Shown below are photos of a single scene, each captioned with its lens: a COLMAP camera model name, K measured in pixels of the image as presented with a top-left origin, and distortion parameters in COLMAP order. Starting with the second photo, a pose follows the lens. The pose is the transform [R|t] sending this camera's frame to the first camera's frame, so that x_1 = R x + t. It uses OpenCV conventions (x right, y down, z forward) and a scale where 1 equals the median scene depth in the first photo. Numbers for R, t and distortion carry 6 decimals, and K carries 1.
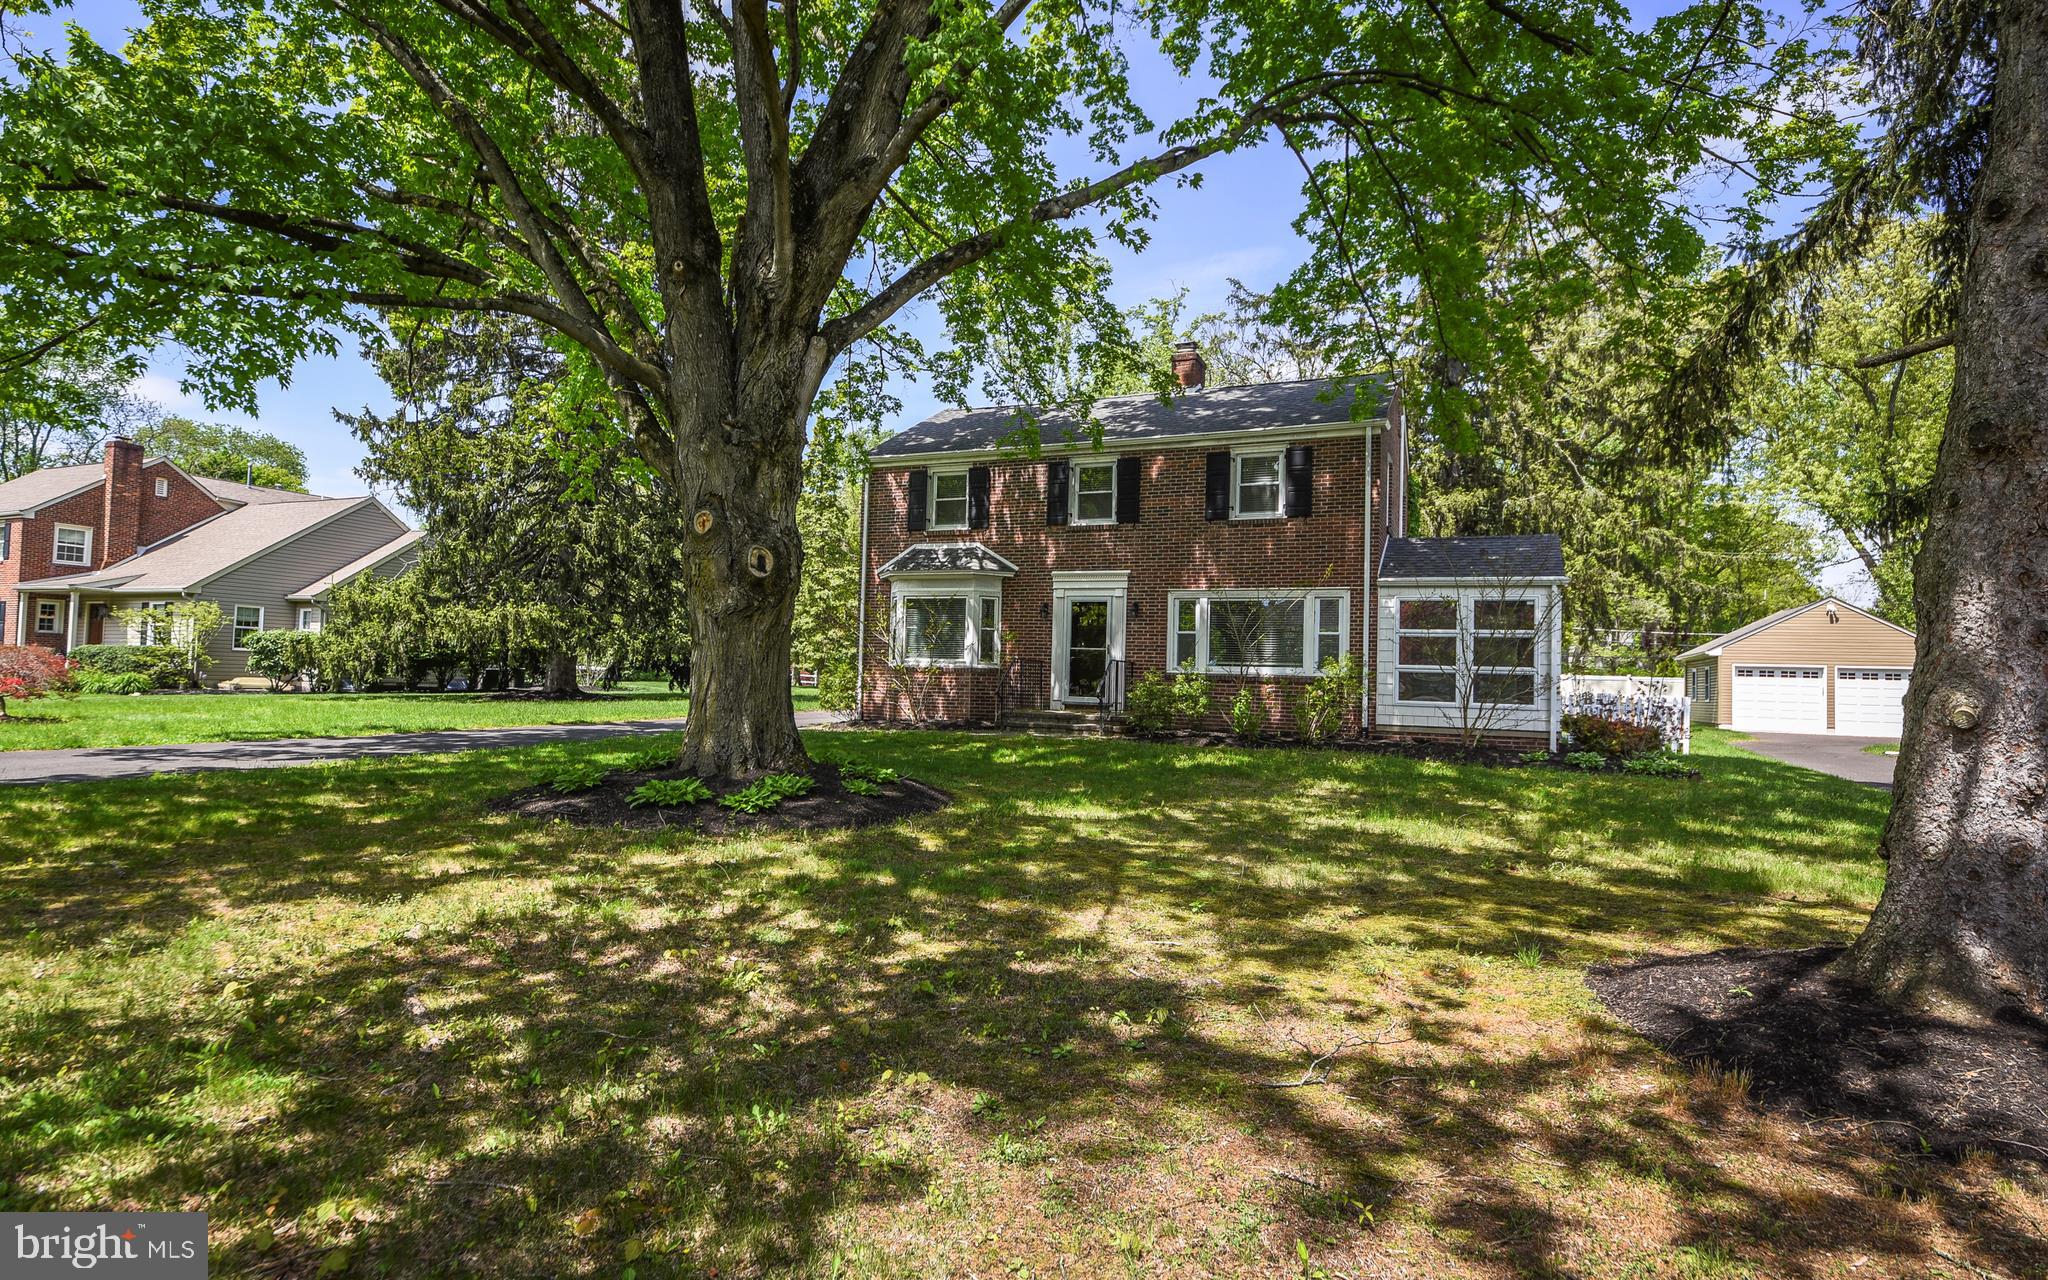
lens RADIAL K [[1126.7, 0, 1024.0], [0, 1126.7, 640.0], [0, 0, 1]] dist [0.000670, 0.000026]
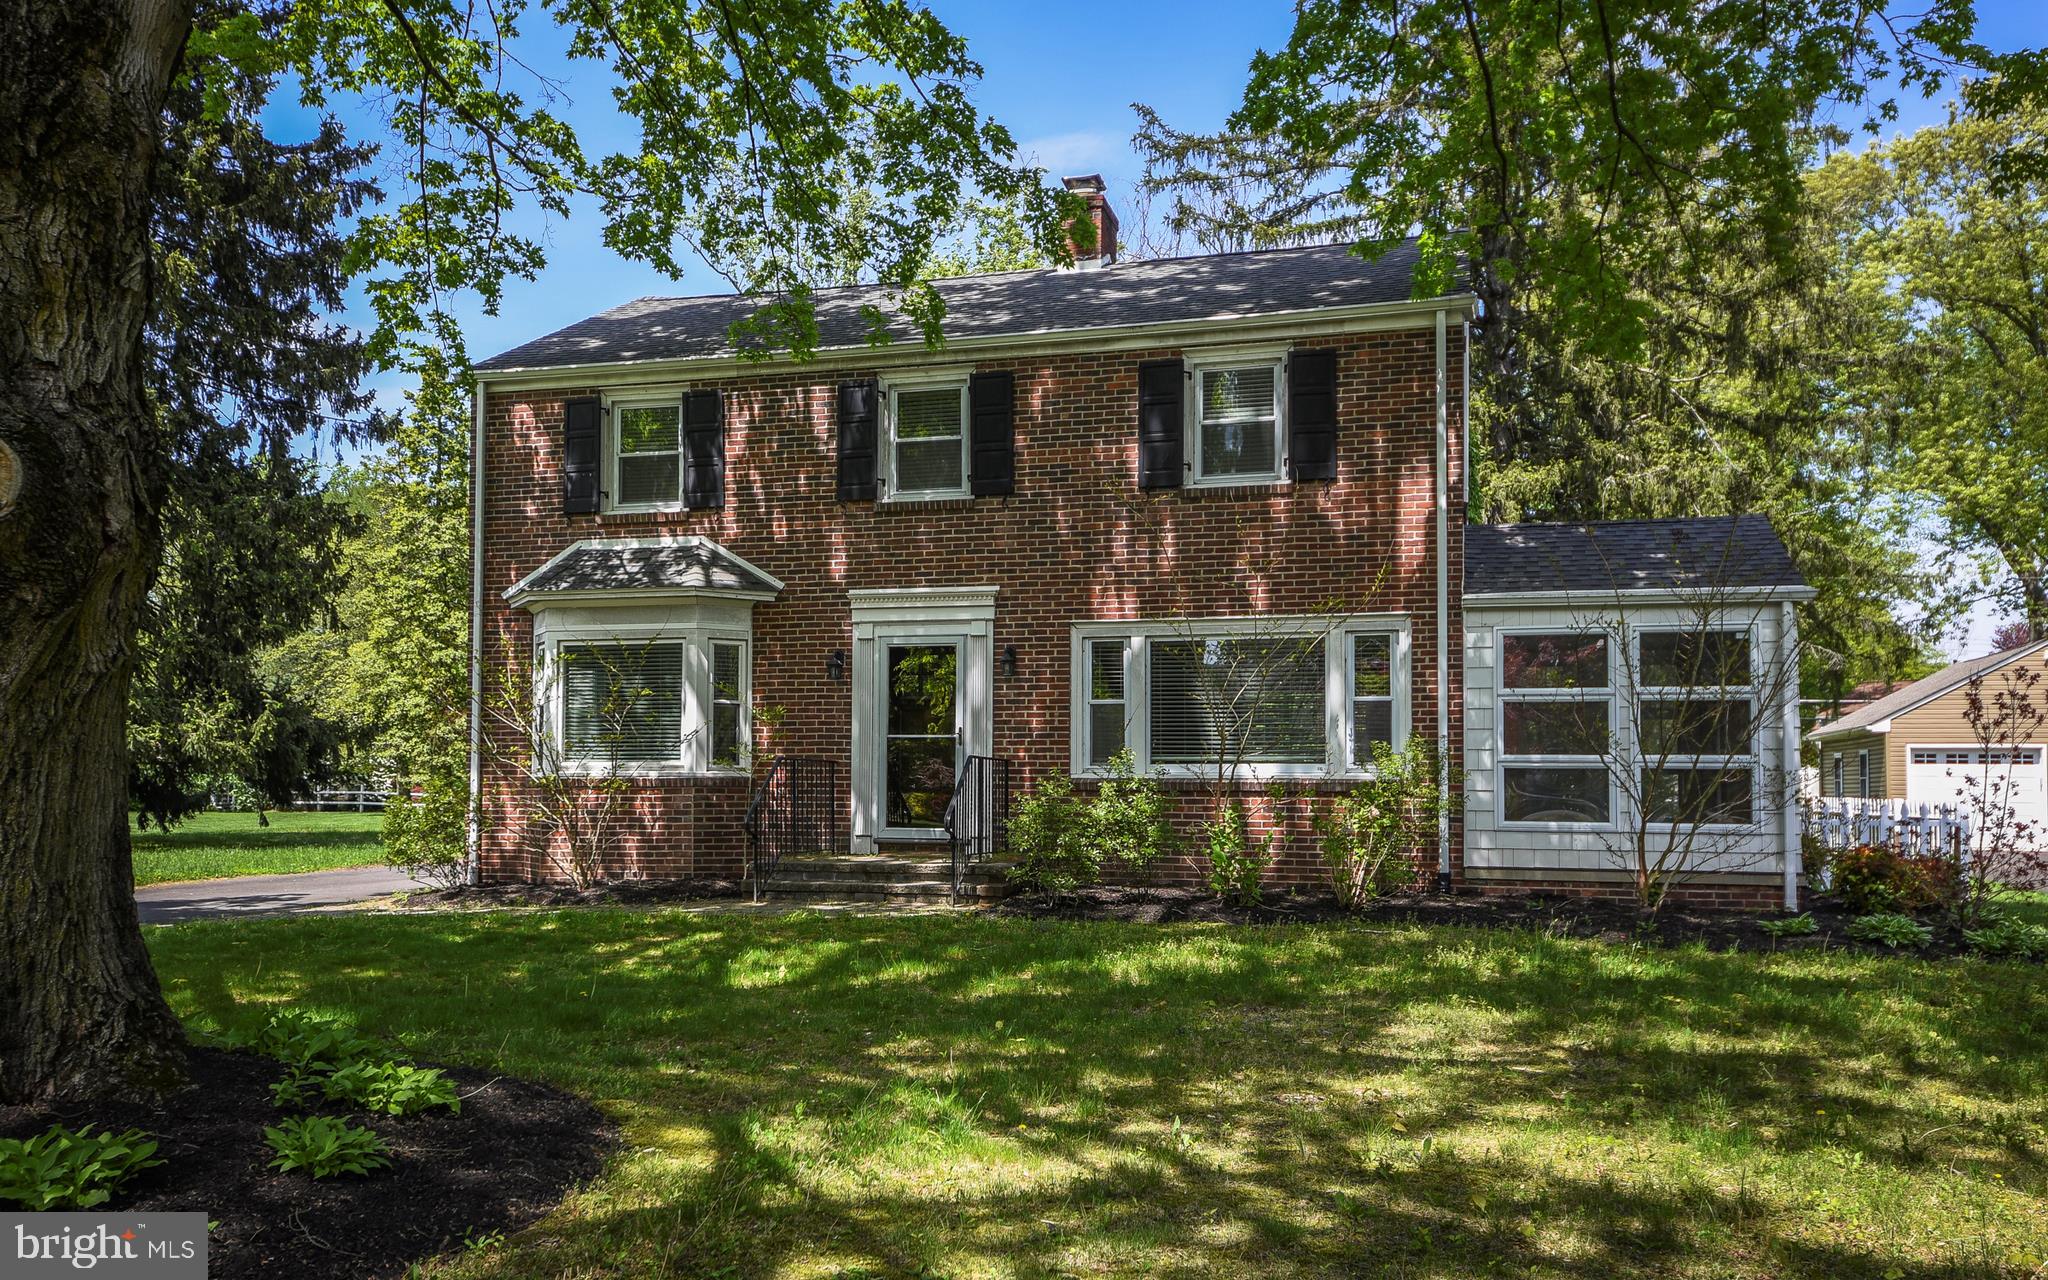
lens RADIAL K [[1779.6, 0, 1070.2], [0, 1779.6, 731.1], [0, 0, 1]] dist [0.055357, -0.001457]
pose [[0.988069, -0.017981, 0.152959, -0.000870], [0.017569, 0.999837, 0.004045, 0.003234], [-0.153007, -0.001309, 0.988224, 0.169775]]
